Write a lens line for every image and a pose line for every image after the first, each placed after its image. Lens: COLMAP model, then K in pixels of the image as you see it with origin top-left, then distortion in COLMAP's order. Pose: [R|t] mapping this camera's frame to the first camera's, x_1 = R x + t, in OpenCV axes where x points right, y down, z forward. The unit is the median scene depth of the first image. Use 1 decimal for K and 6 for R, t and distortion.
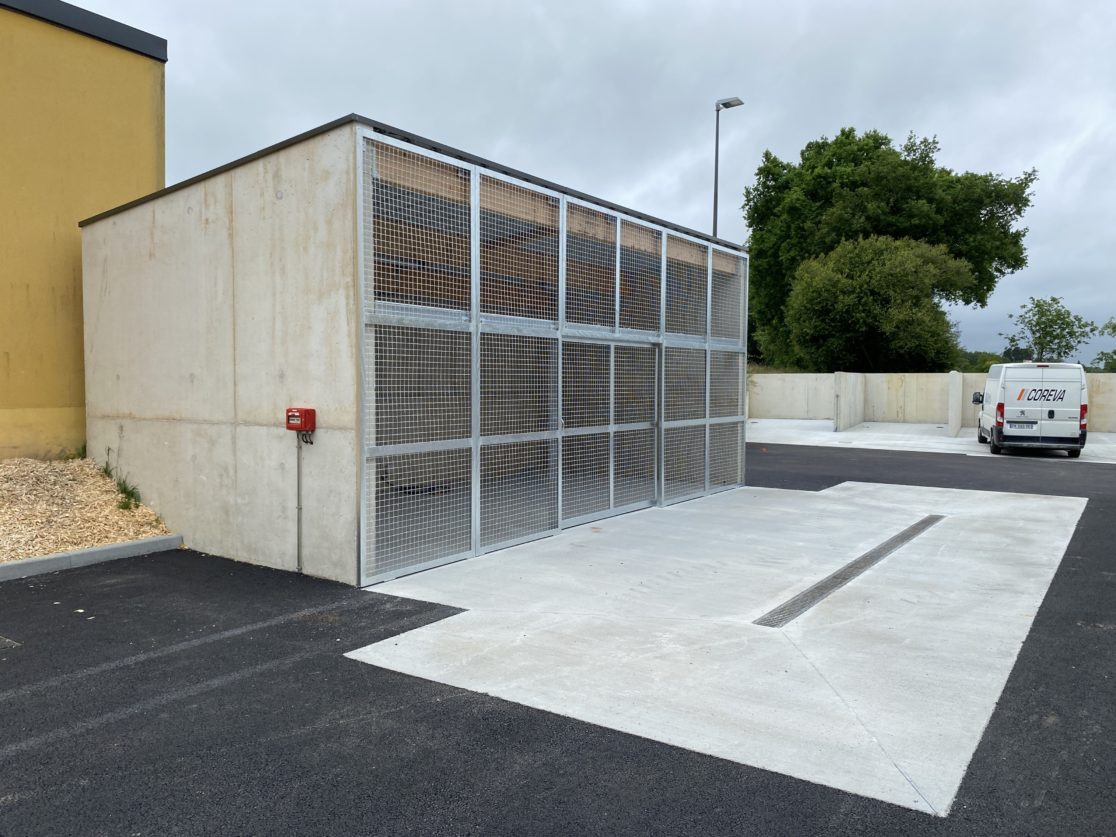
lens RADIAL K [[850.4, 0, 558.0], [0, 850.4, 418.5], [0, 0, 1]] dist [0.003951, 0.001926]
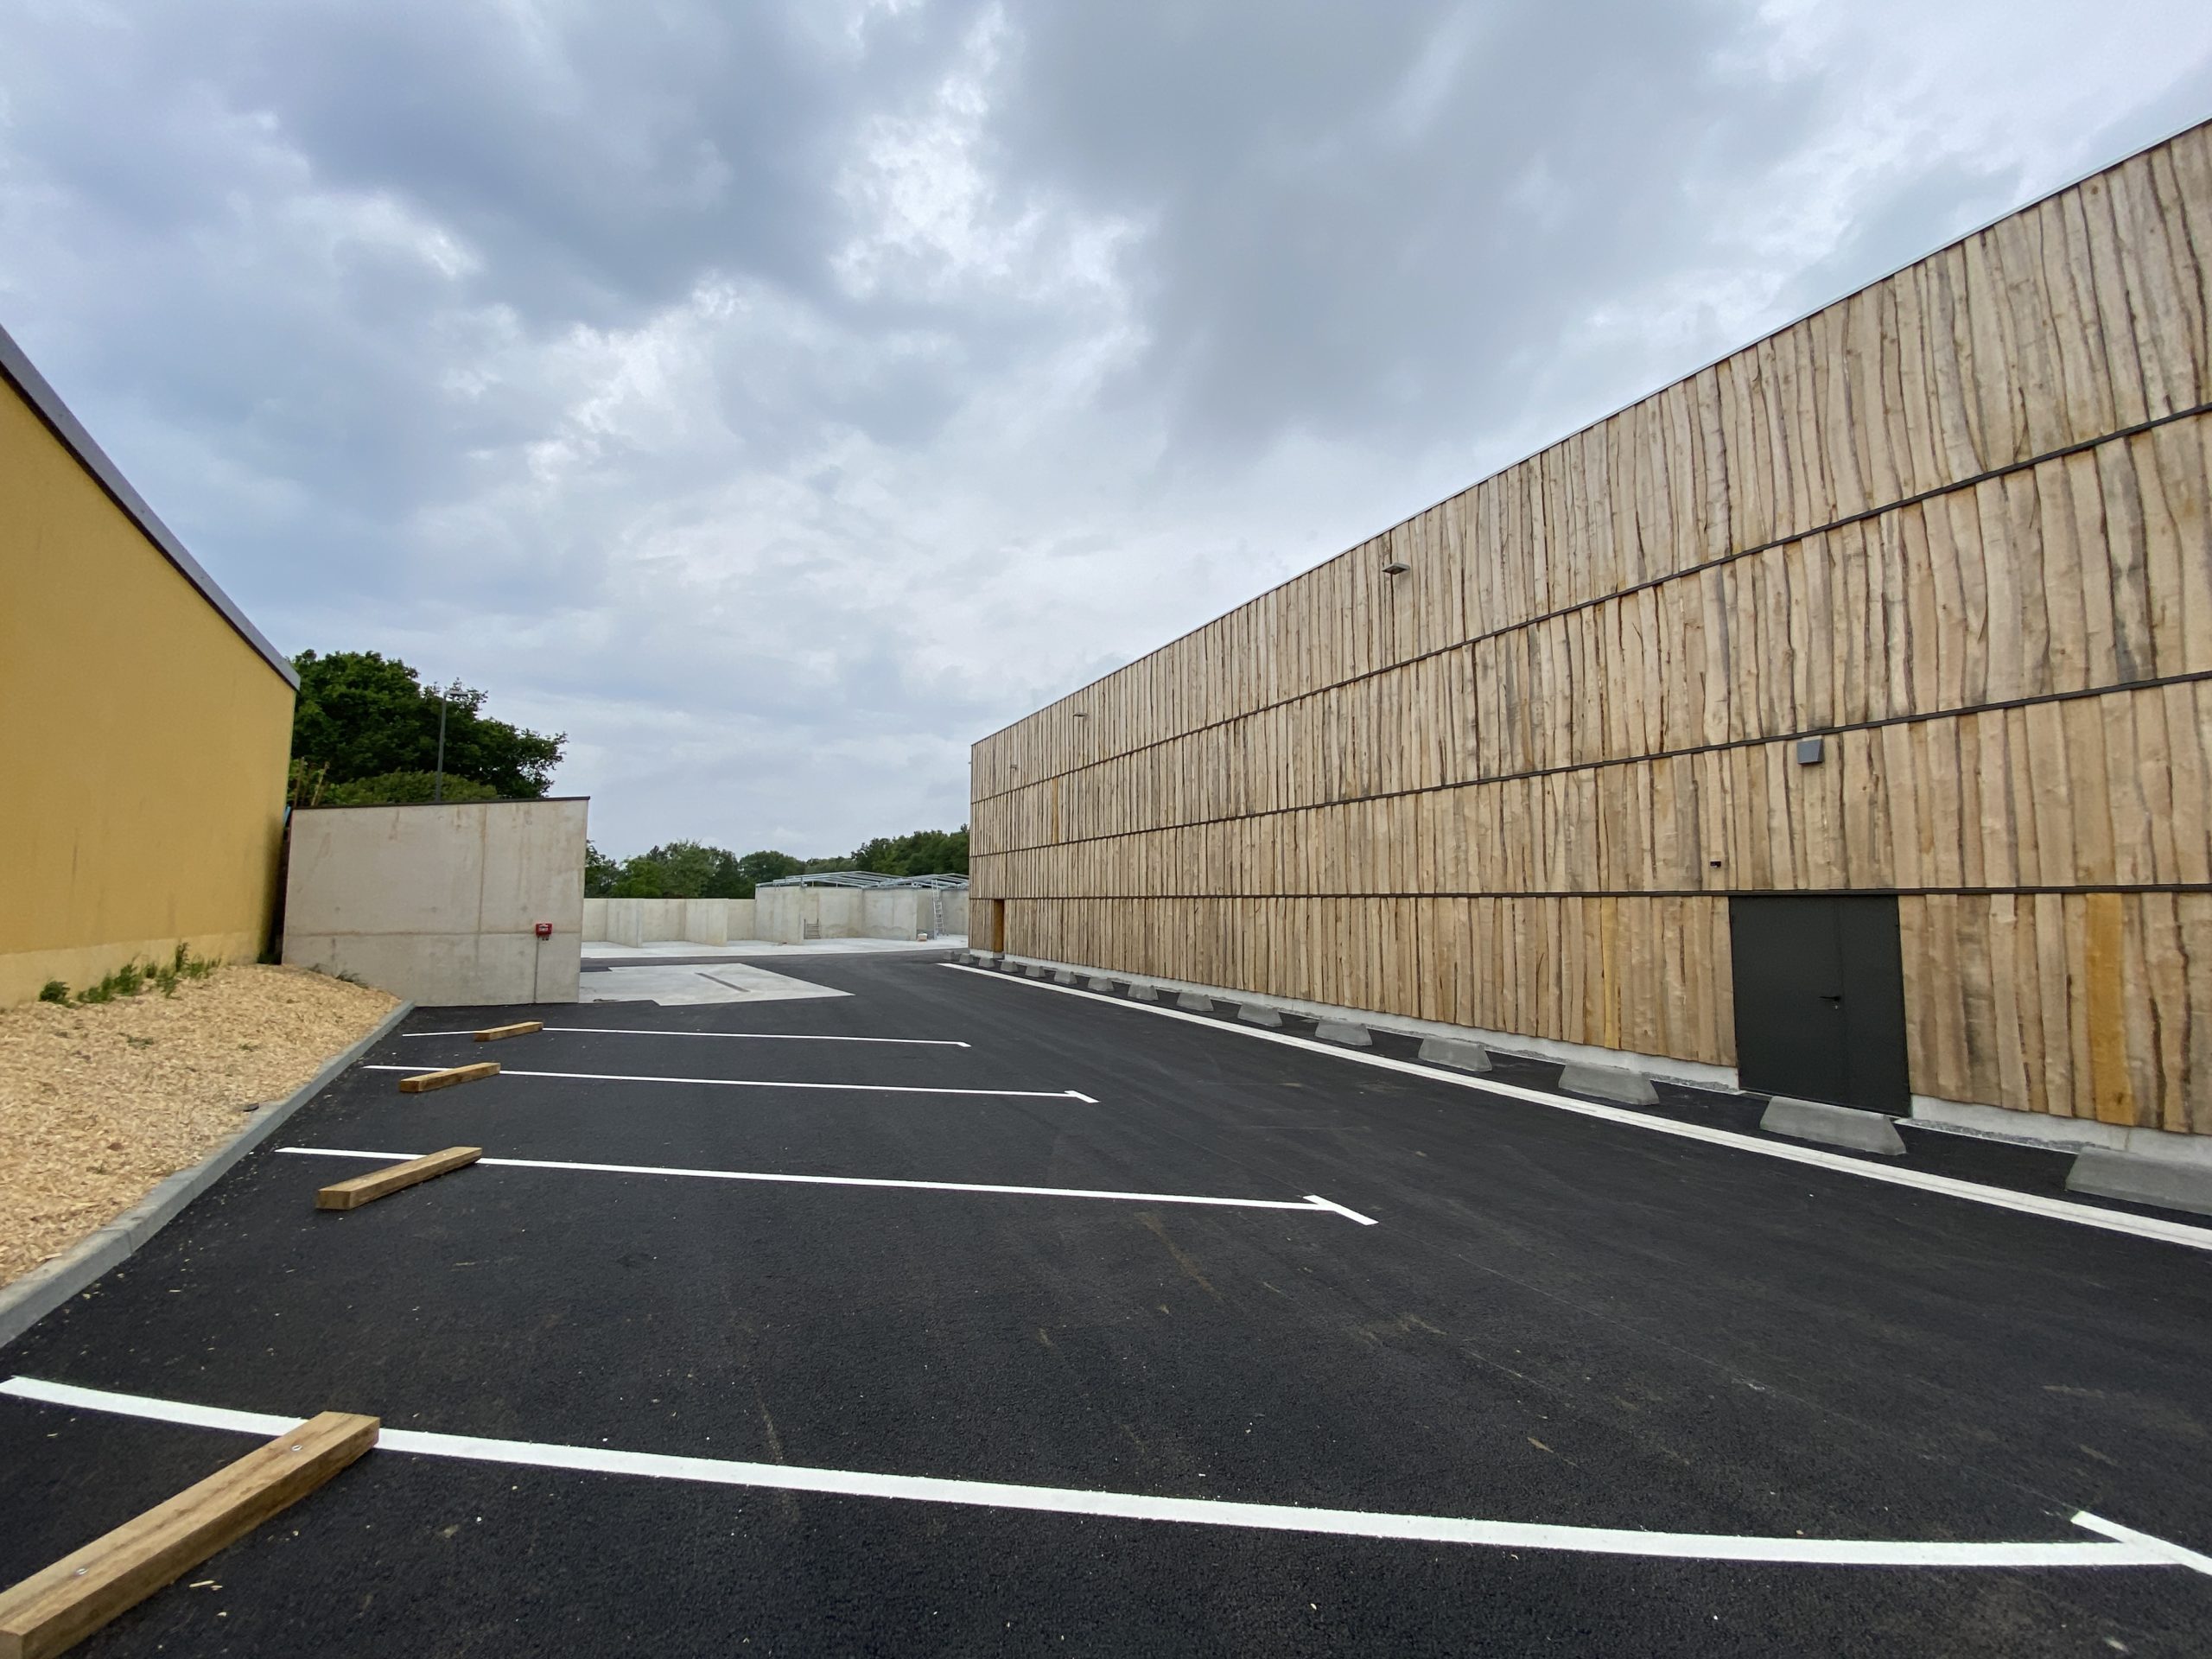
lens RADIAL K [[891.9, 0, 1106.0], [0, 891.9, 829.5], [0, 0, 1]] dist [-0.001355, -0.011176]
pose [[0.389604, 0.077579, 0.917709, -1.692924], [0.041599, 0.993947, -0.101684, 0.036099], [-0.920043, 0.077792, 0.384018, -1.094910]]
